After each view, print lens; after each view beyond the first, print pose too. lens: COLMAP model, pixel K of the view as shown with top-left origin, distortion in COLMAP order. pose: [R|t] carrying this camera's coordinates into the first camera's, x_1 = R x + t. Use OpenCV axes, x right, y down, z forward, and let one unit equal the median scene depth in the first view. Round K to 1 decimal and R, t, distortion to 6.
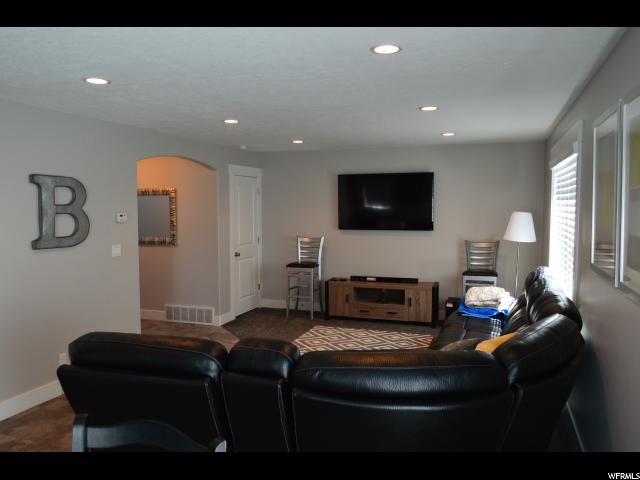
lens RADIAL K [[504.5, 0, 317.5], [0, 504.5, 236.8], [0, 0, 1]] dist [-0.018002, 0.002411]
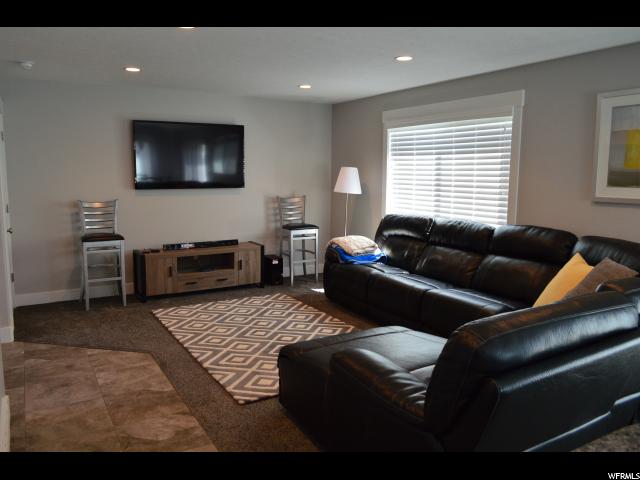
lens RADIAL K [[504.5, 0, 317.6], [0, 504.5, 240.3], [0, 0, 1]] dist [-0.018002, 0.002411]
pose [[0.641366, -0.097189, 0.761054, -0.417889], [0.044593, 0.994990, 0.089484, 0.007335], [-0.765938, -0.023454, 0.642487, 0.285744]]
